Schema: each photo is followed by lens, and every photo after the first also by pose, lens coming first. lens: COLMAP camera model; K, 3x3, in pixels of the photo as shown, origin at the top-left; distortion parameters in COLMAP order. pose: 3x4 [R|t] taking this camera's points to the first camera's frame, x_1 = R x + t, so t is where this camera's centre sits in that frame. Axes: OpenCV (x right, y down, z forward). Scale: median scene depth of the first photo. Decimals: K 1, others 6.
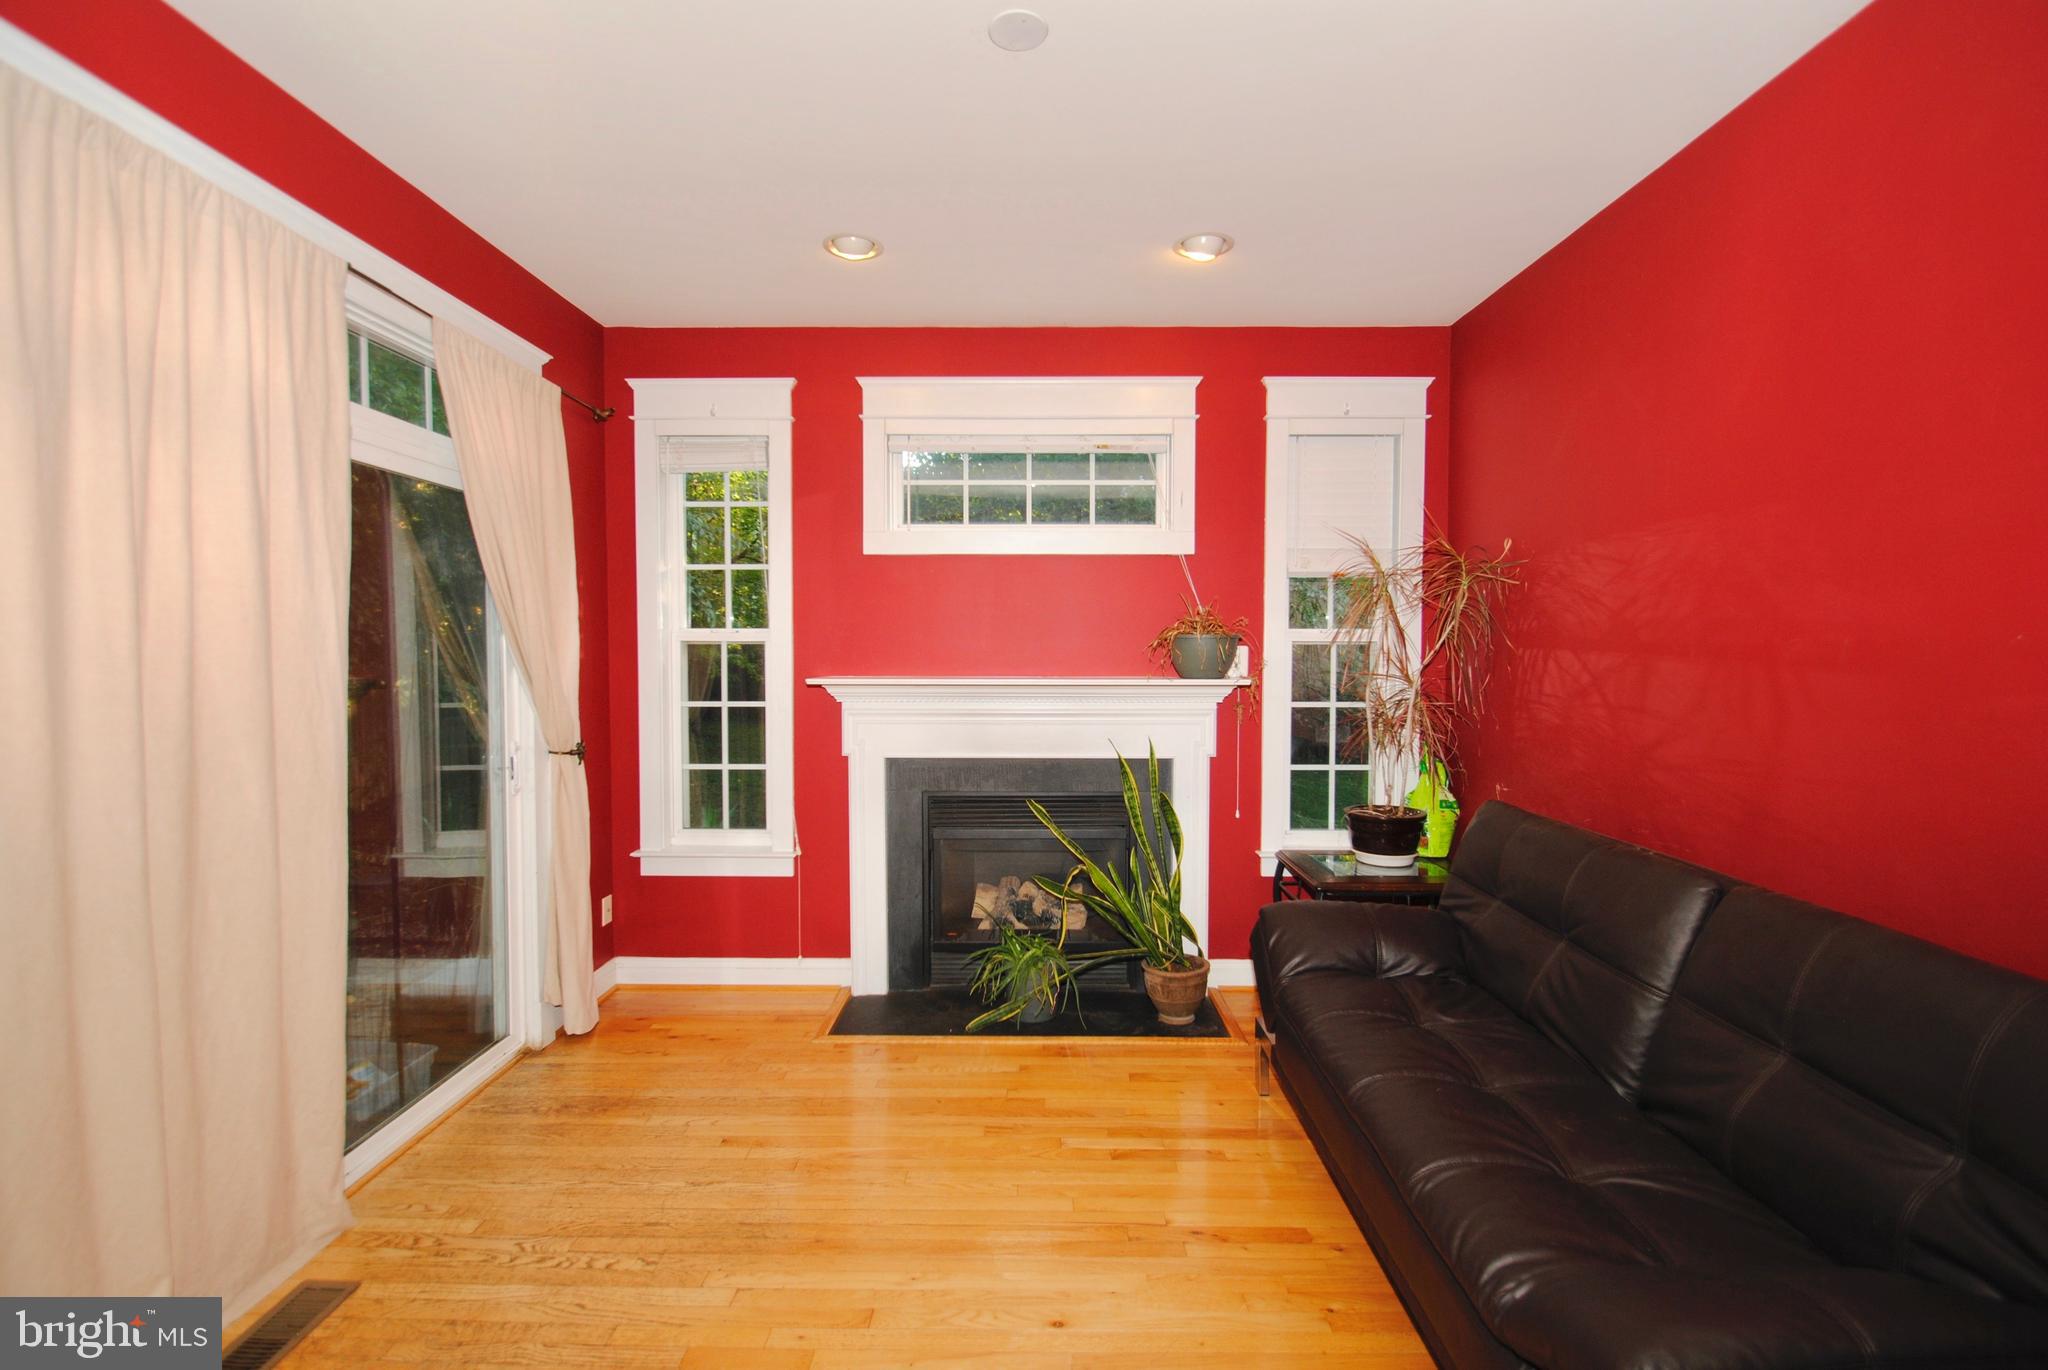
lens RADIAL K [[900.0, 0, 1024.5], [0, 900.0, 678.9], [0, 0, 1]] dist [0.016954, -0.017865]
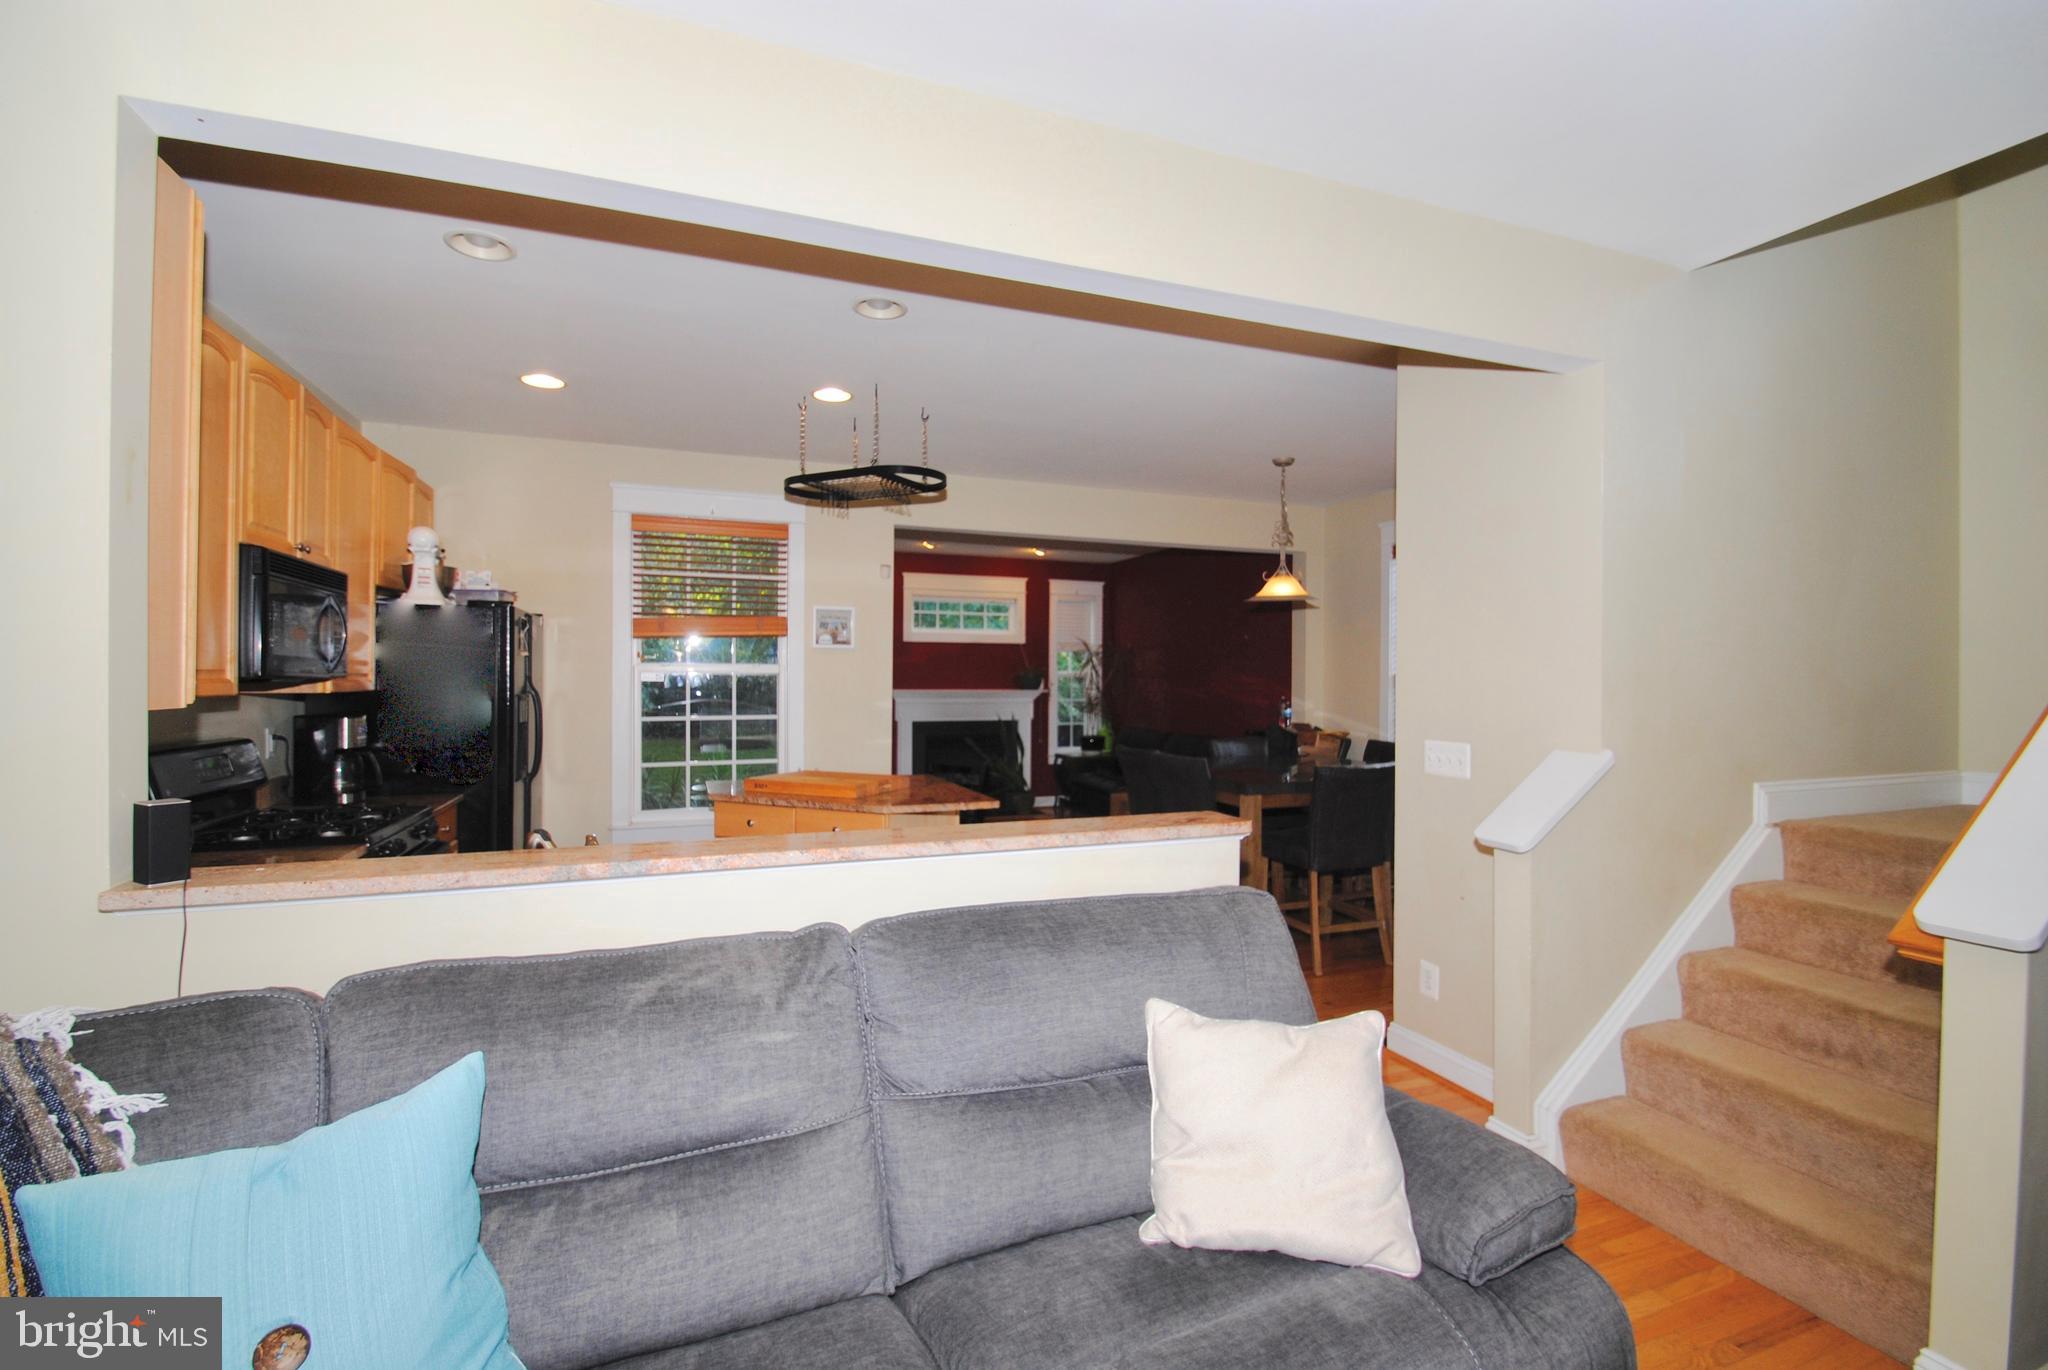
lens RADIAL K [[900.0, 0, 1024.5], [0, 900.0, 678.9], [0, 0, 1]] dist [0.016954, -0.017865]
pose [[0.934027, 0.004520, 0.357173, -0.765943], [0.007690, 0.999434, -0.032758, 0.053918], [-0.357119, 0.033344, 0.933464, -1.486532]]
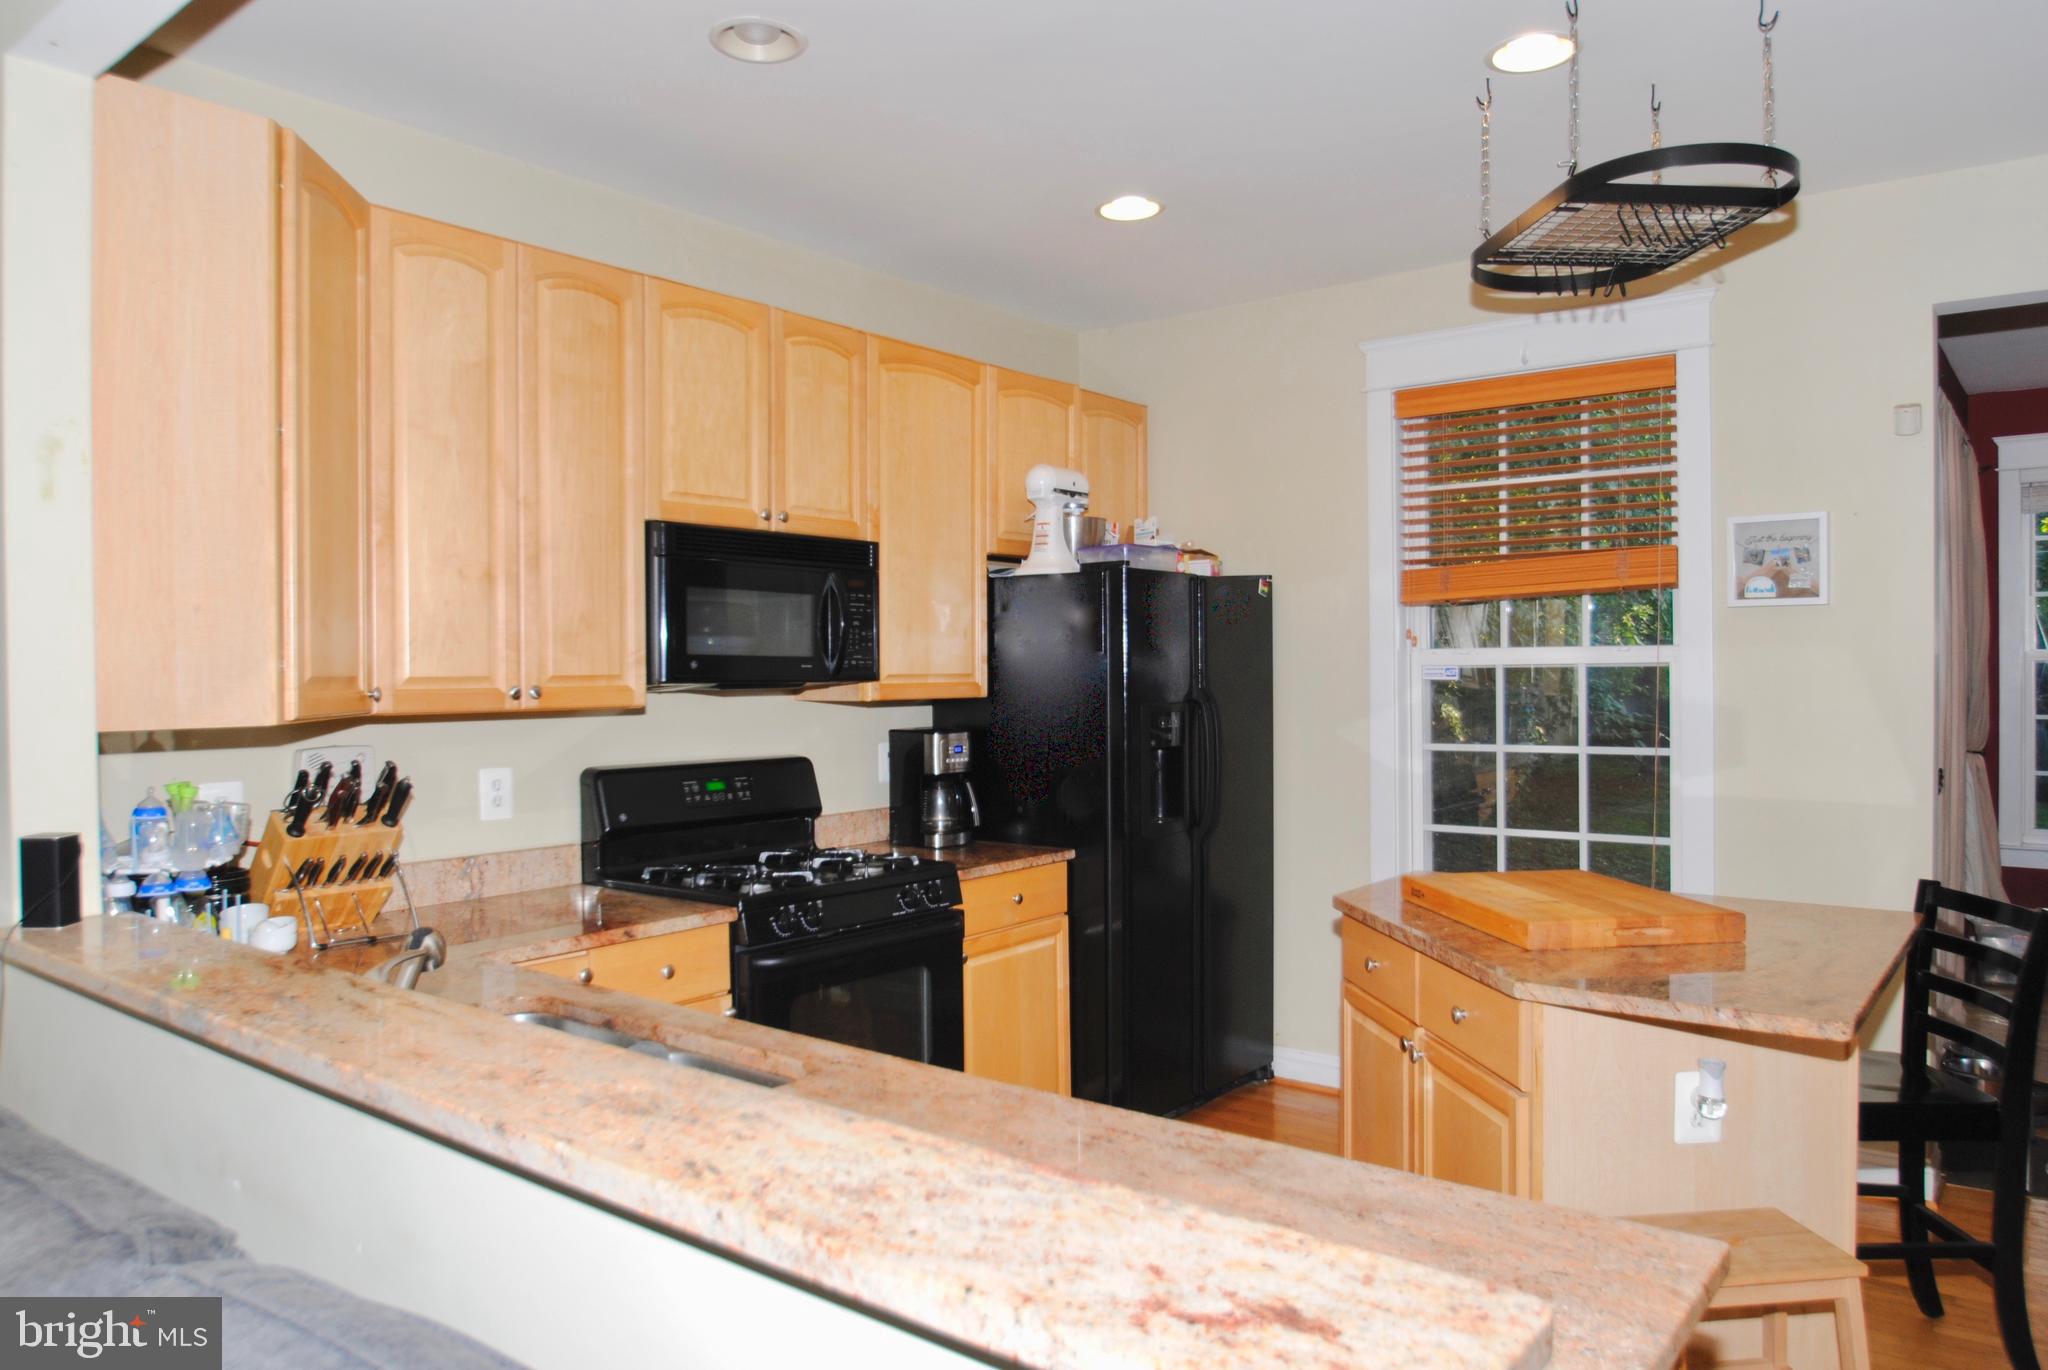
lens RADIAL K [[1384.2, 0, 1024.0], [0, 1384.2, 685.0], [0, 0, 1]] dist [-0.038097, 0.000532]
pose [[0.788153, -0.000312, -0.615480, -0.346573], [-0.013363, 0.999755, -0.017619, 0.037069], [0.615335, 0.022111, 0.787956, -1.147482]]
